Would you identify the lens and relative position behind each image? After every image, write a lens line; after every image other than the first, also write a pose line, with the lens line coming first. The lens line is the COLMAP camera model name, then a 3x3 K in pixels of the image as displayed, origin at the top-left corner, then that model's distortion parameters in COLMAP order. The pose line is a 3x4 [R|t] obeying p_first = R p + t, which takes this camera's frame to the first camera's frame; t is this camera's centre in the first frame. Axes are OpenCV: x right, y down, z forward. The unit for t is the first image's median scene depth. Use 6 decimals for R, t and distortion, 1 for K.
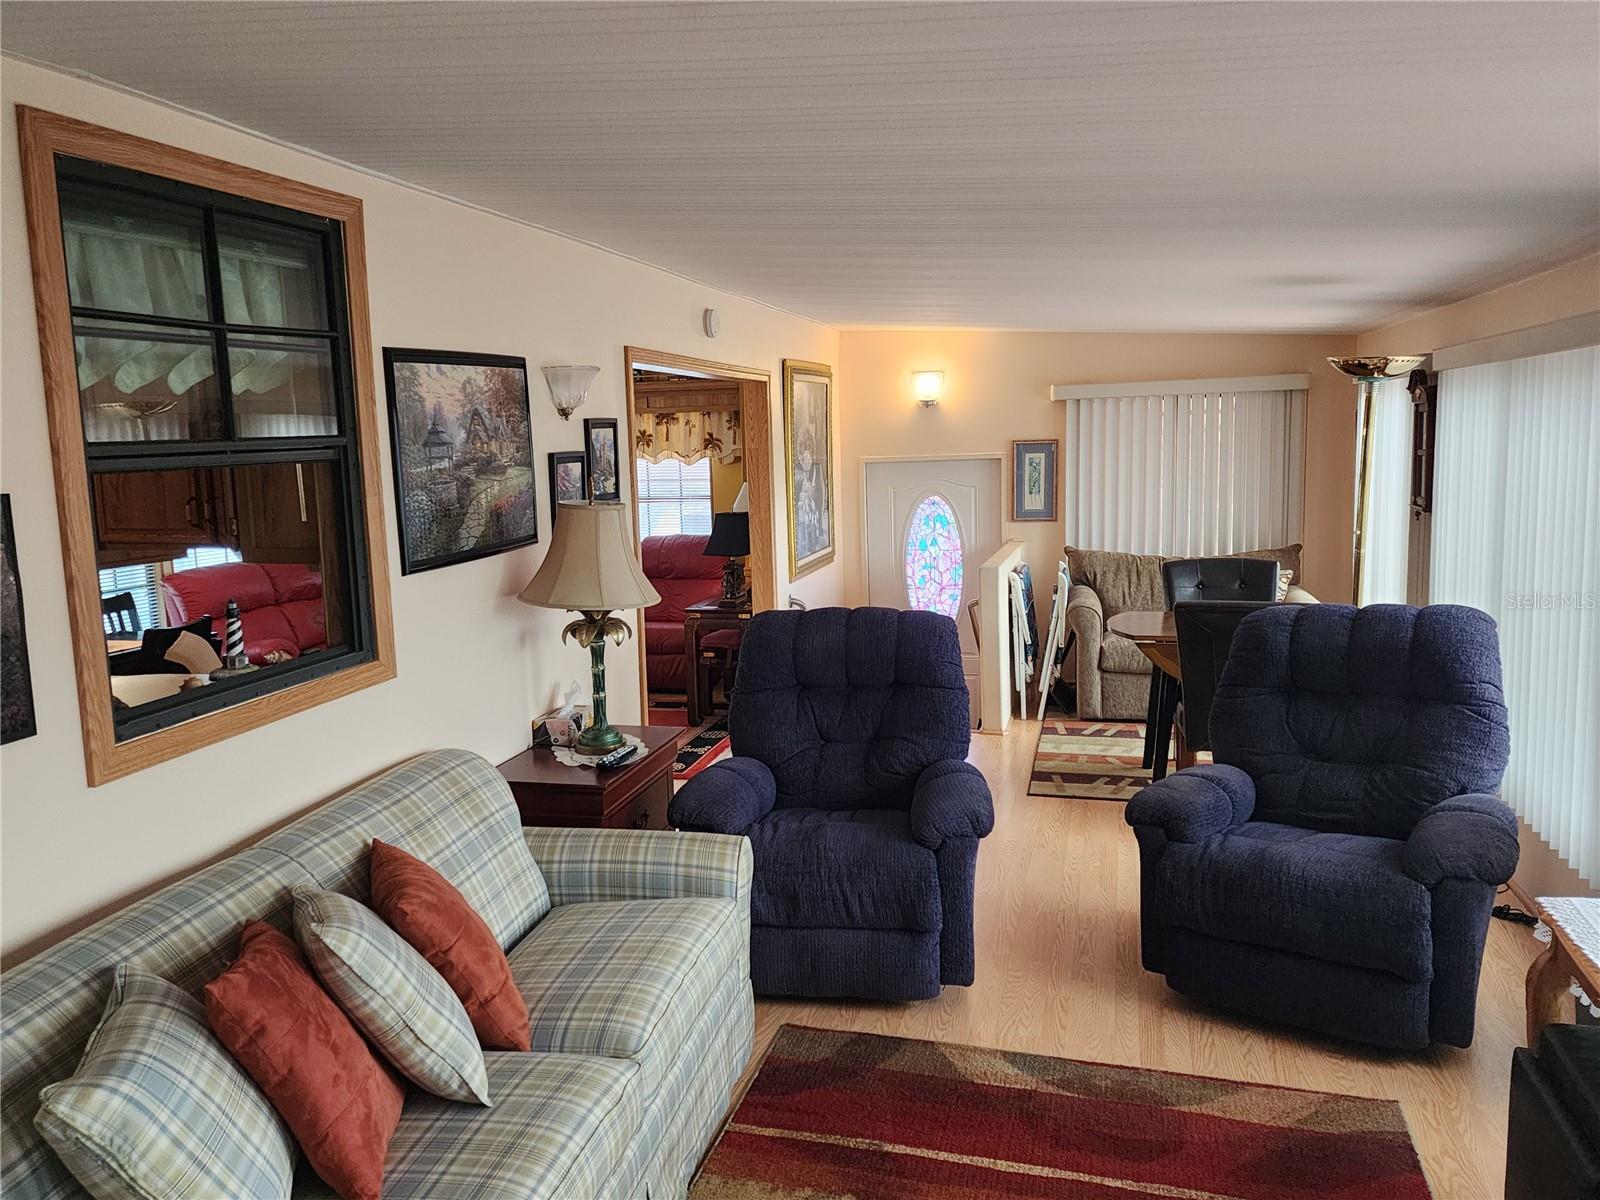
lens RADIAL K [[1203.4, 0, 800.0], [0, 1203.4, 596.4], [0, 0, 1]] dist [0.052521, -0.036708]
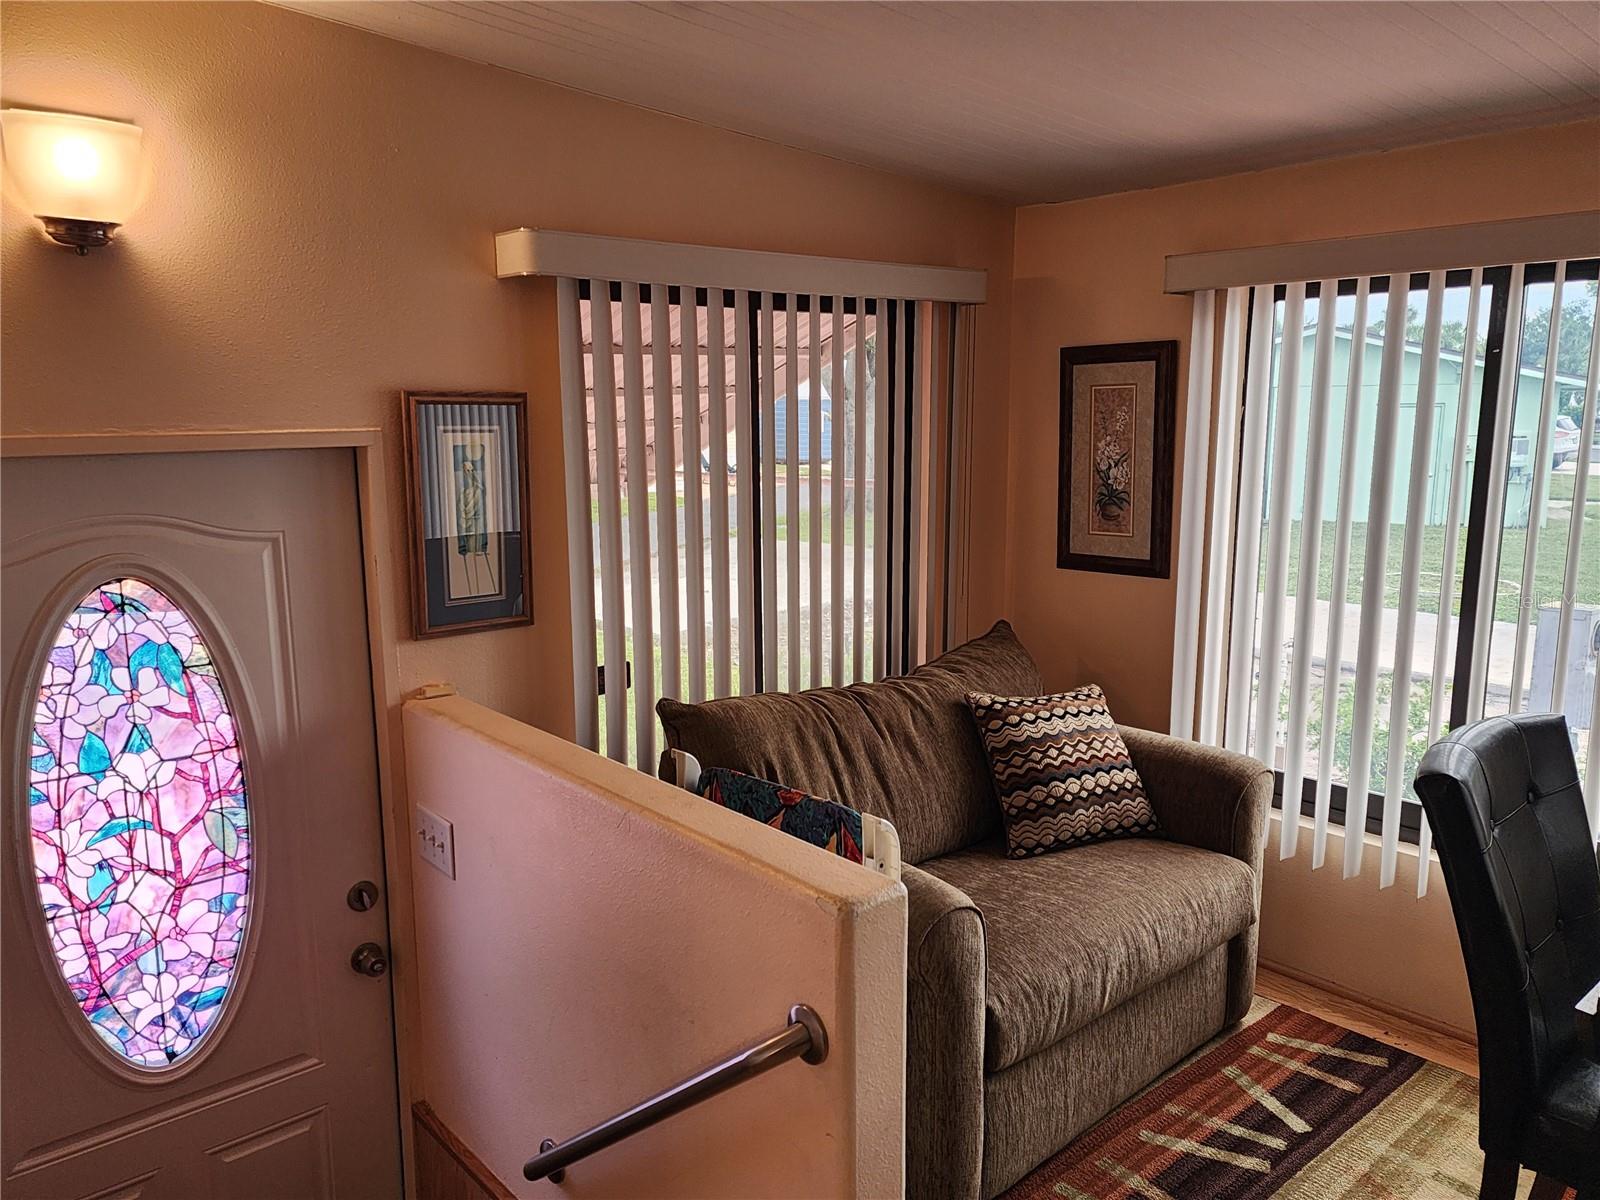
lens RADIAL K [[1203.4, 0, 793.8], [0, 1203.4, 614.2], [0, 0, 1]] dist [0.052521, -0.036708]
pose [[0.568144, -0.114193, 0.814968, -0.033213], [0.100667, 0.992532, 0.068894, -0.079251], [-0.816749, 0.042899, 0.575396, 0.706256]]
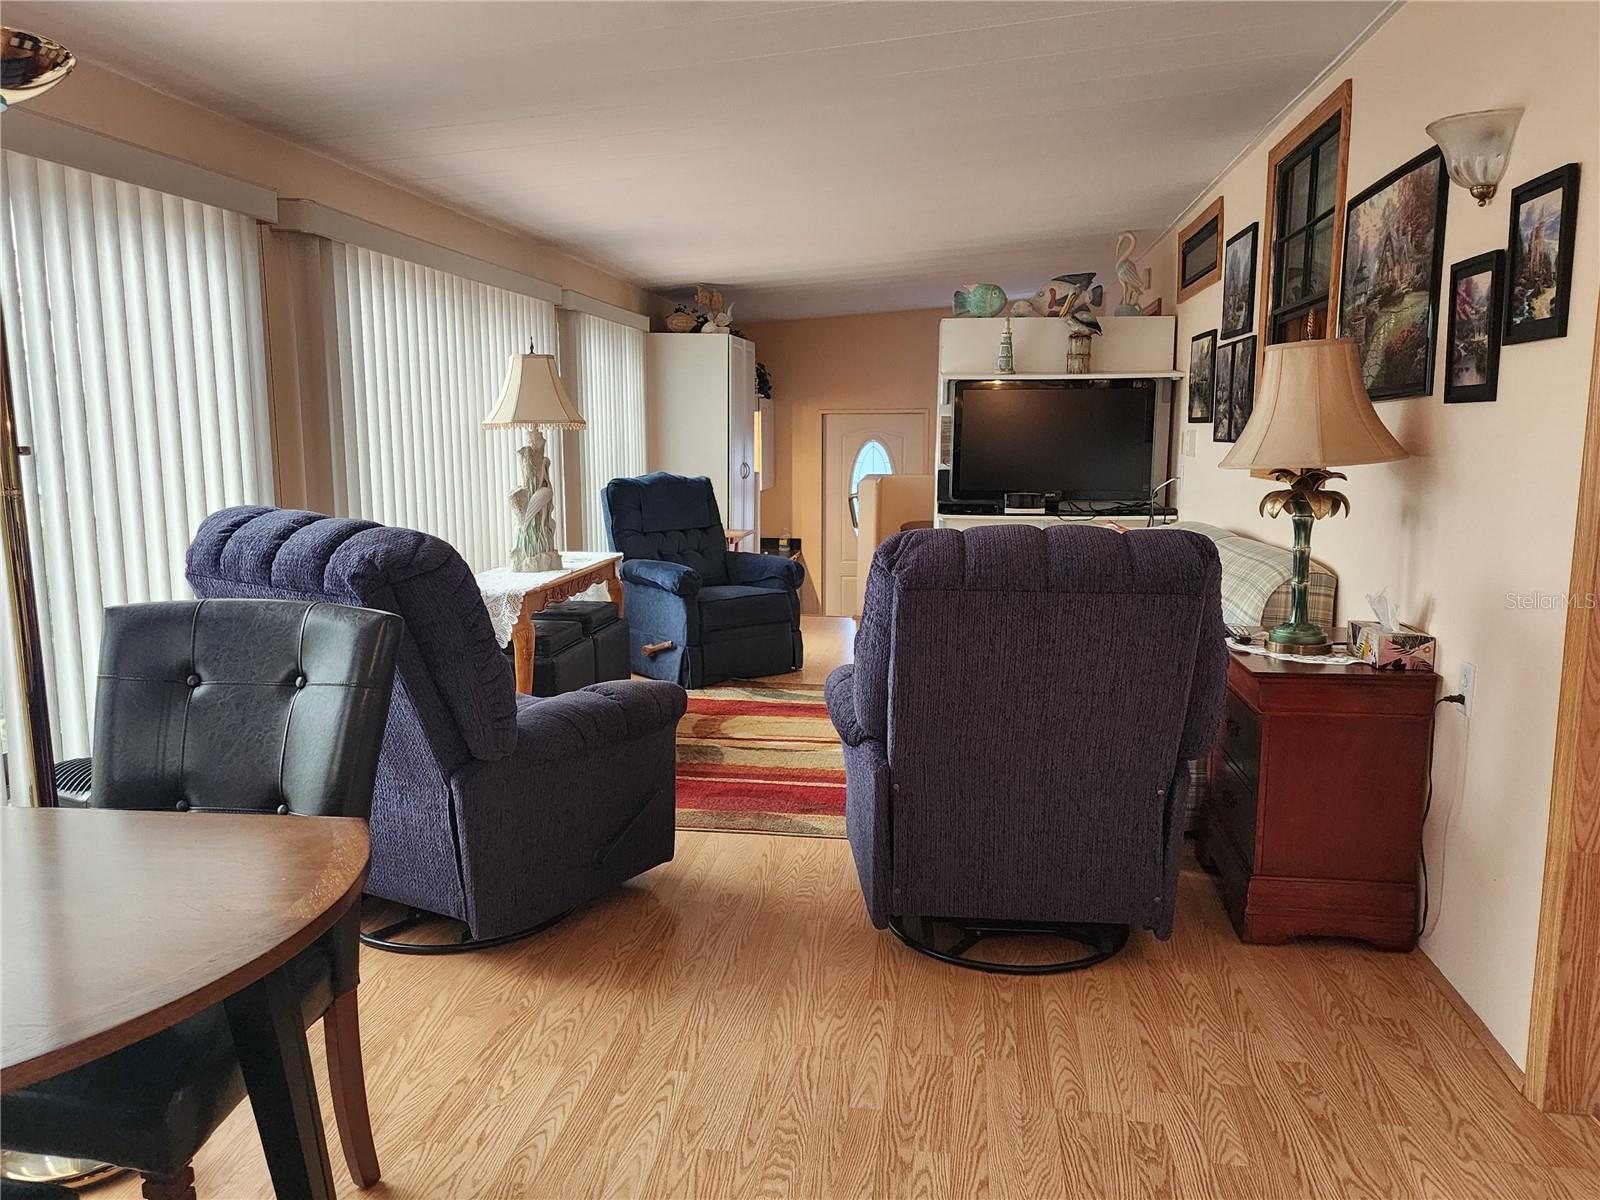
lens RADIAL K [[1203.4, 0, 800.1], [0, 1203.4, 599.8], [0, 0, 1]] dist [0.052521, -0.036708]
pose [[-0.992071, 0.045077, -0.117318, 0.251790], [0.010200, 0.959265, 0.282323, -0.134399], [0.125266, 0.278888, -0.952119, 1.651685]]
